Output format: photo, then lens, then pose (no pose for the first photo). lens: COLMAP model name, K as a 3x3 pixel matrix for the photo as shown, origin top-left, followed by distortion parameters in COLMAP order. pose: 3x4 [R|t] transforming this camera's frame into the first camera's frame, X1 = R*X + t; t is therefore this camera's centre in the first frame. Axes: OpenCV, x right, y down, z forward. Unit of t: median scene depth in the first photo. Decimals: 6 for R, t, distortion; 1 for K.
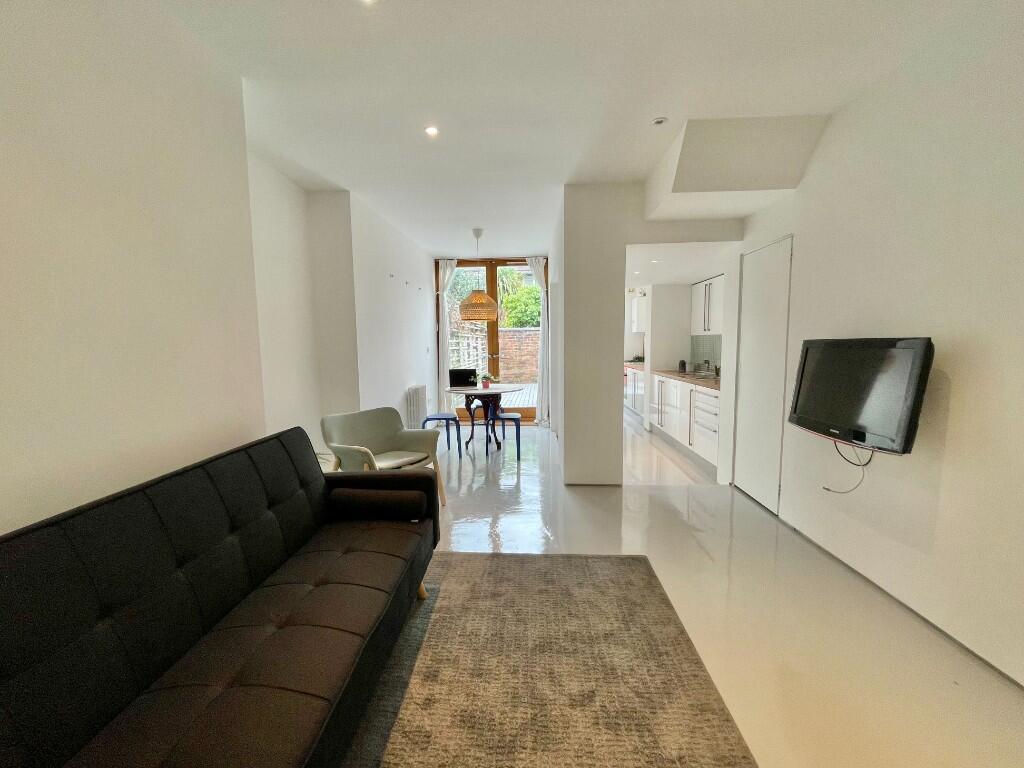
lens RADIAL K [[431.0, 0, 508.9], [0, 431.0, 383.6], [0, 0, 1]] dist [0.000359, 0.000060]
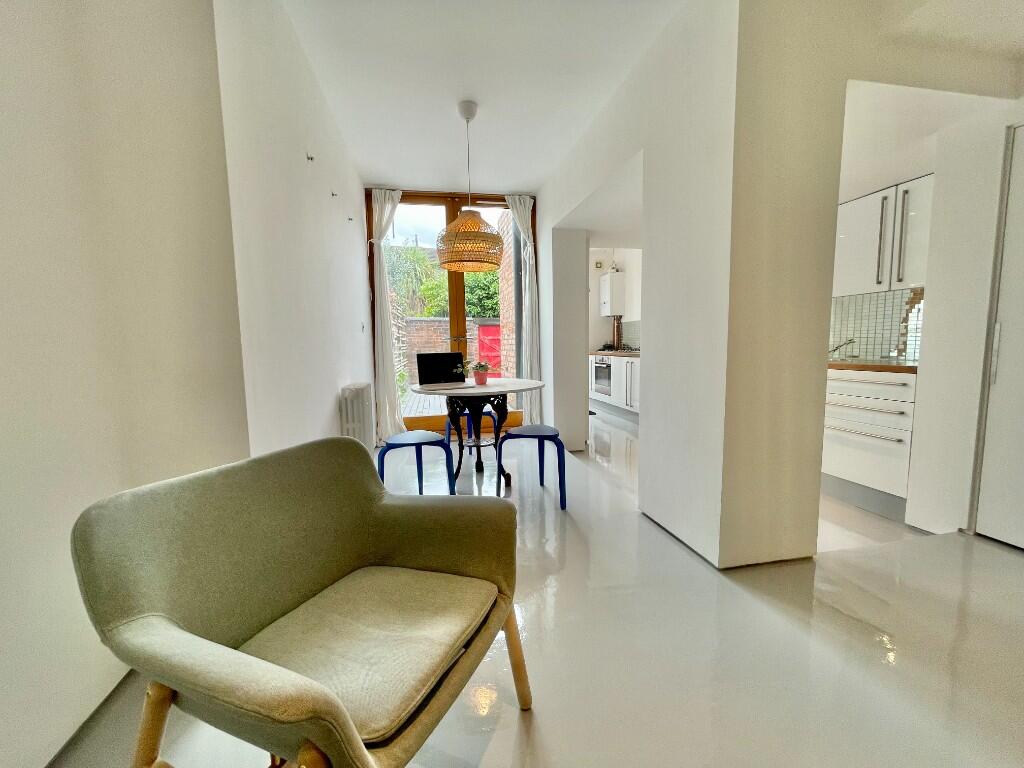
lens RADIAL K [[416.1, 0, 512.0], [0, 416.1, 384.0], [0, 0, 1]] dist [0.006873, -0.000388]
pose [[0.966827, -0.029995, 0.253665, -0.206703], [0.029997, 0.999543, 0.003859, 0.011778], [-0.253665, 0.003879, 0.967284, 0.569100]]
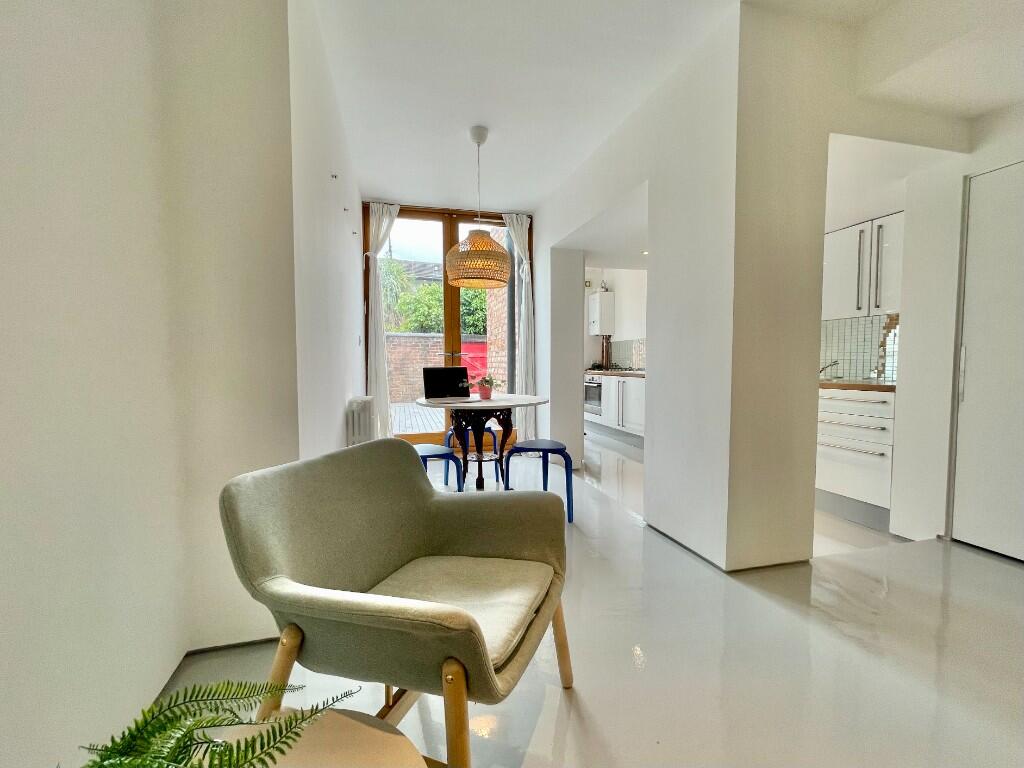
lens RADIAL K [[445.4, 0, 512.0], [0, 445.4, 384.0], [0, 0, 1]] dist [-0.001510, 0.006741]
pose [[0.949811, -0.004267, 0.312797, -0.276362], [0.019237, 0.998811, -0.044788, 0.023187], [-0.312234, 0.048557, 0.948764, 0.529001]]
